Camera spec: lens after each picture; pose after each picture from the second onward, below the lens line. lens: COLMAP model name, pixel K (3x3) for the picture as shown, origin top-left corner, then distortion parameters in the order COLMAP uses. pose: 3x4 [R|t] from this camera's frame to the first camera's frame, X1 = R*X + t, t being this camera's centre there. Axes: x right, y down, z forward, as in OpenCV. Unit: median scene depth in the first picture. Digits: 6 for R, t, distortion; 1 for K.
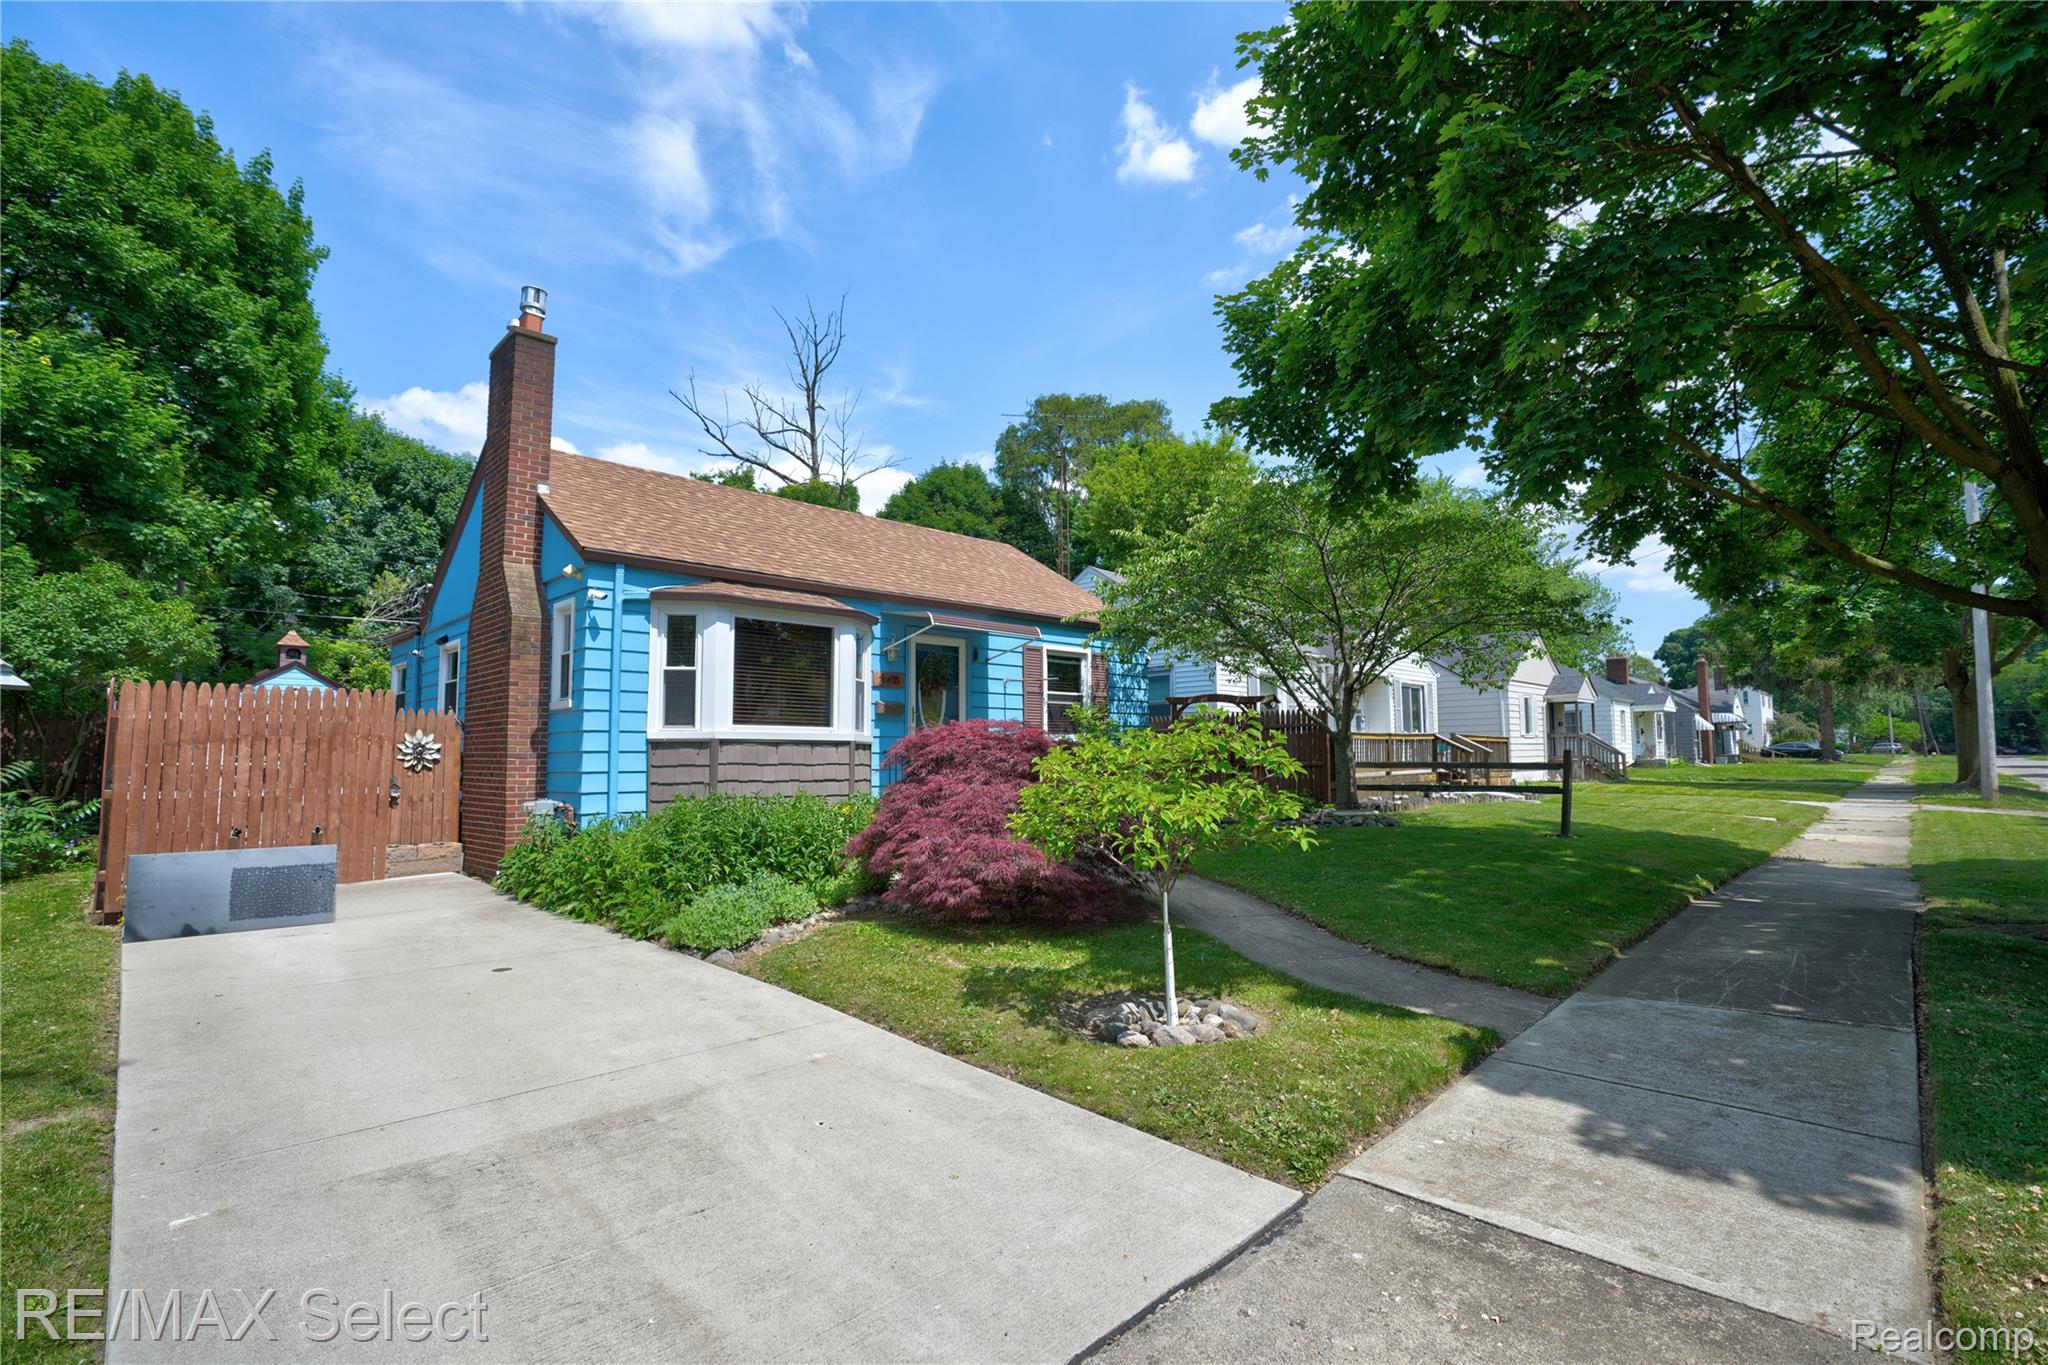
lens RADIAL K [[960.4, 0, 1024.0], [0, 960.4, 682.5], [0, 0, 1]] dist [-0.053242, 0.019785]
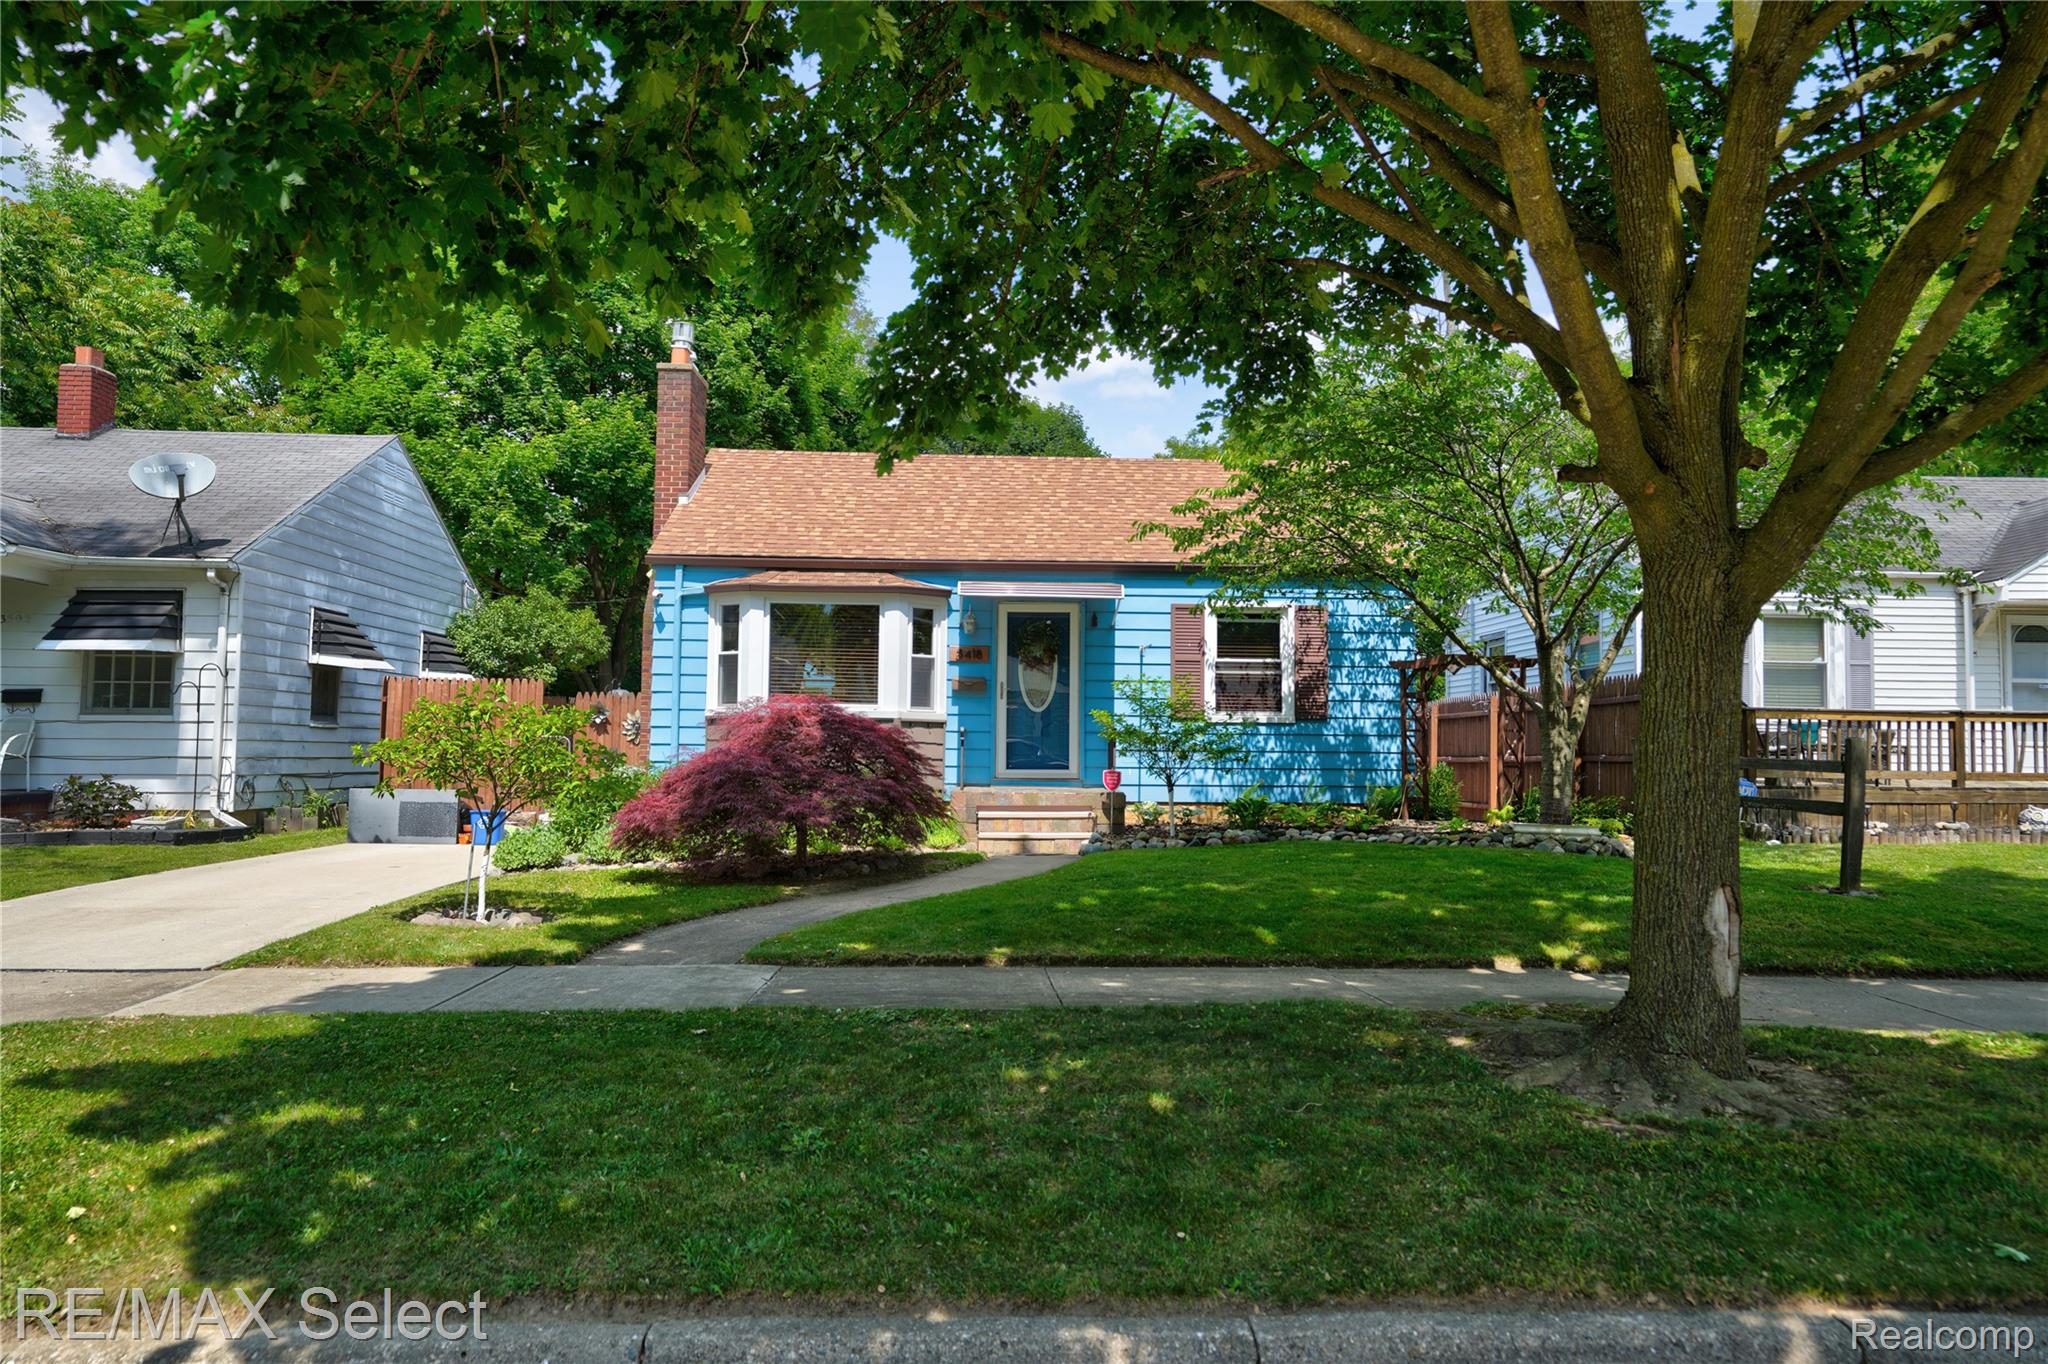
lens RADIAL K [[1370.8, 0, 1024.0], [0, 1370.8, 682.0], [0, 0, 1]] dist [-0.005185, -0.000523]
pose [[0.720561, -0.018040, -0.693157, 0.841316], [0.037698, 0.999202, 0.013183, 0.009253], [0.692366, -0.035630, 0.720666, 0.066664]]
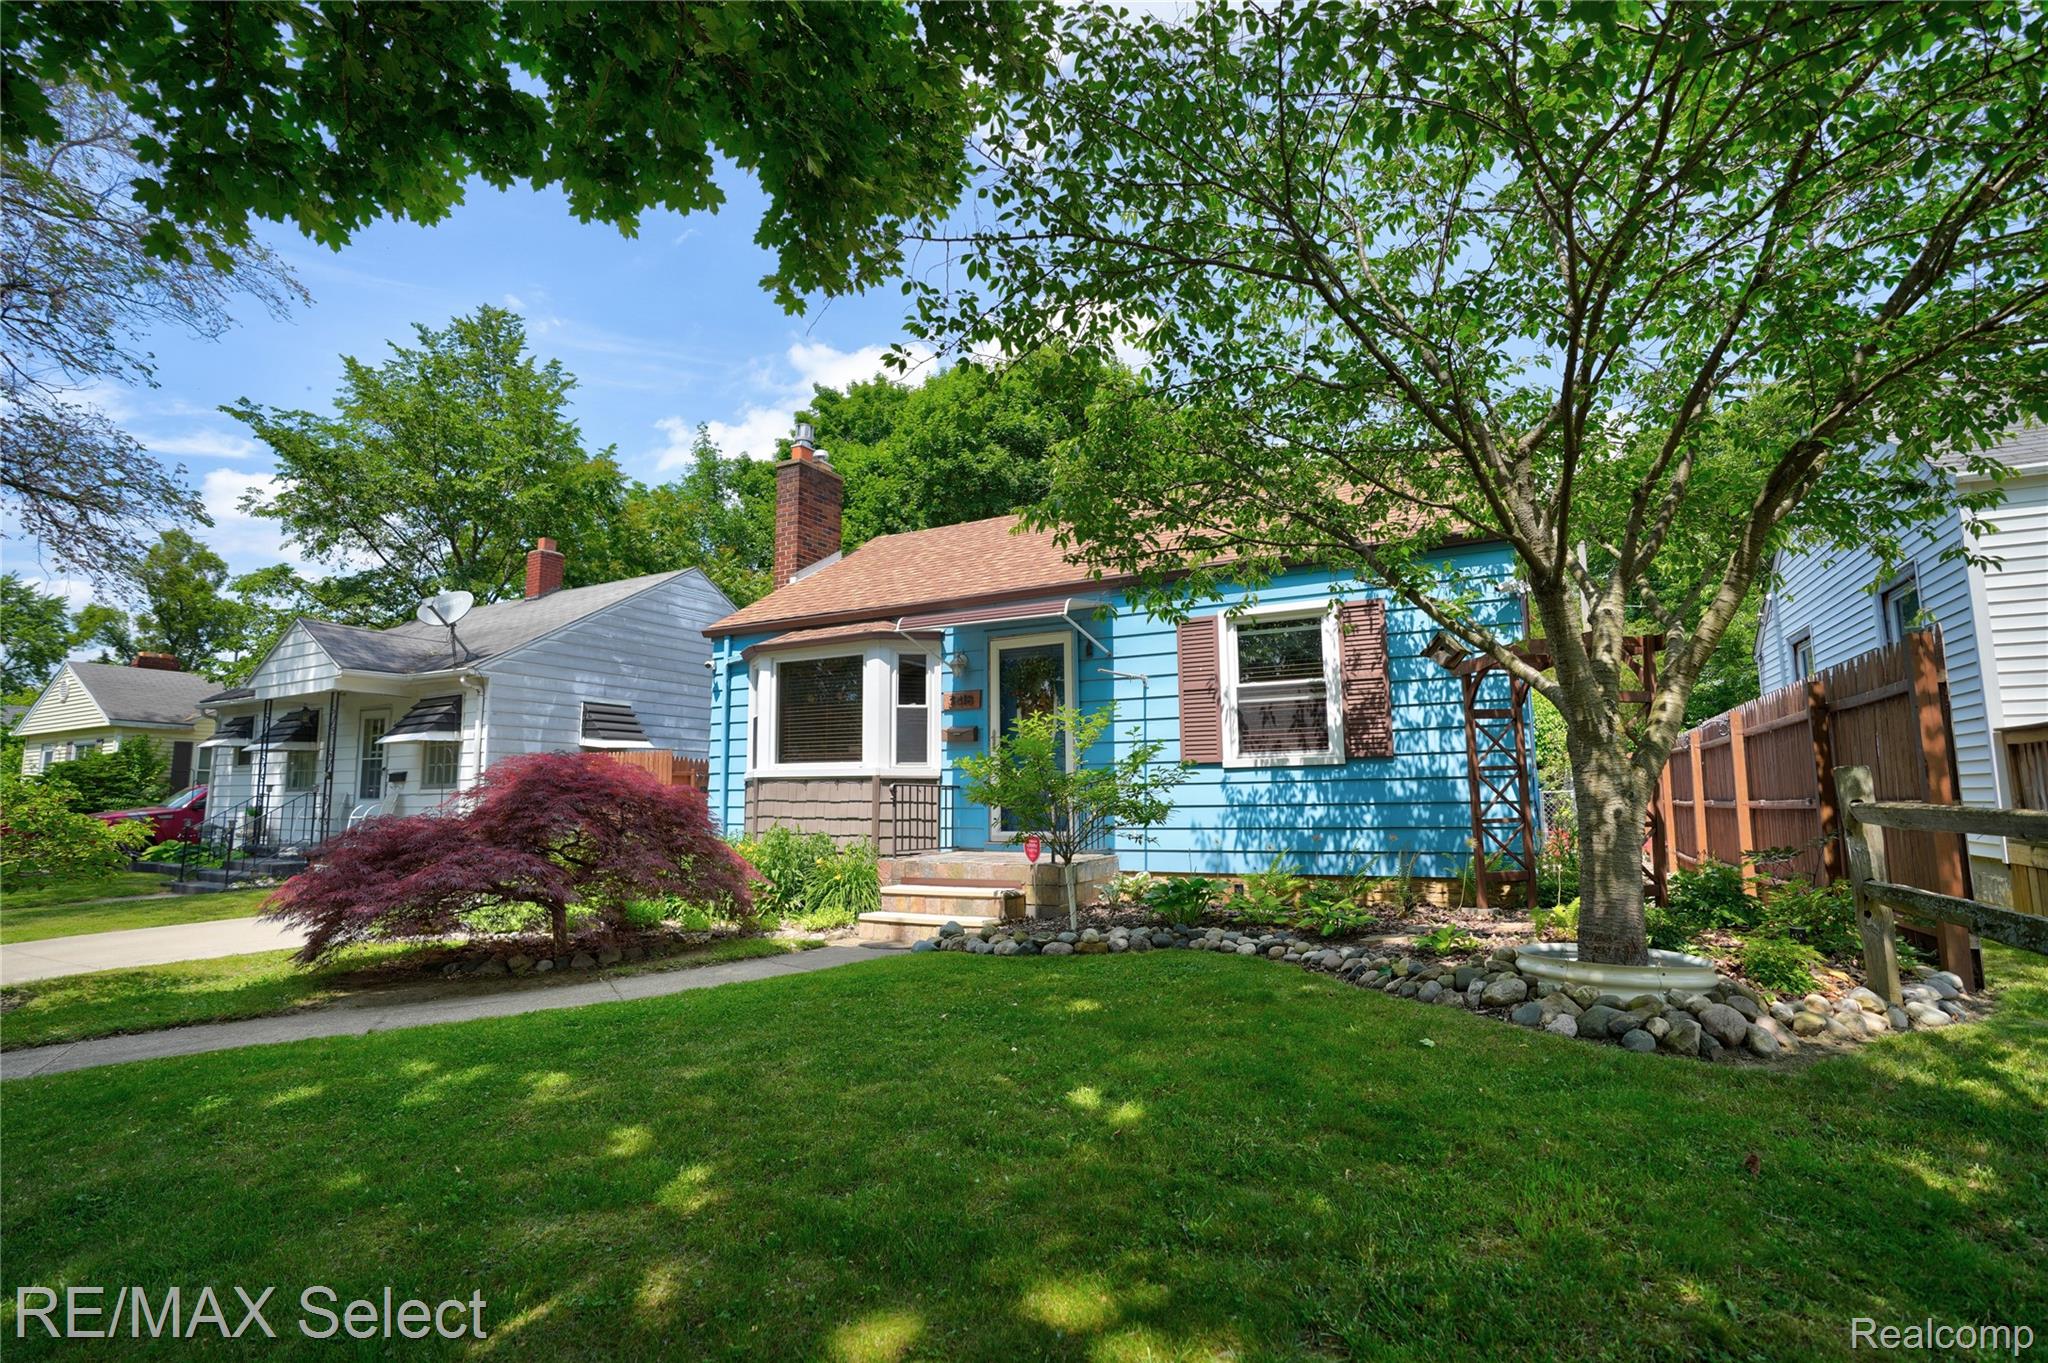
lens RADIAL K [[960.4, 0, 1024.0], [0, 960.4, 681.5], [0, 0, 1]] dist [-0.053242, 0.019785]
pose [[0.278672, -0.113084, -0.953705, 0.683676], [0.080874, 0.992279, -0.094027, 0.064801], [0.956975, -0.050927, 0.285666, 0.824272]]
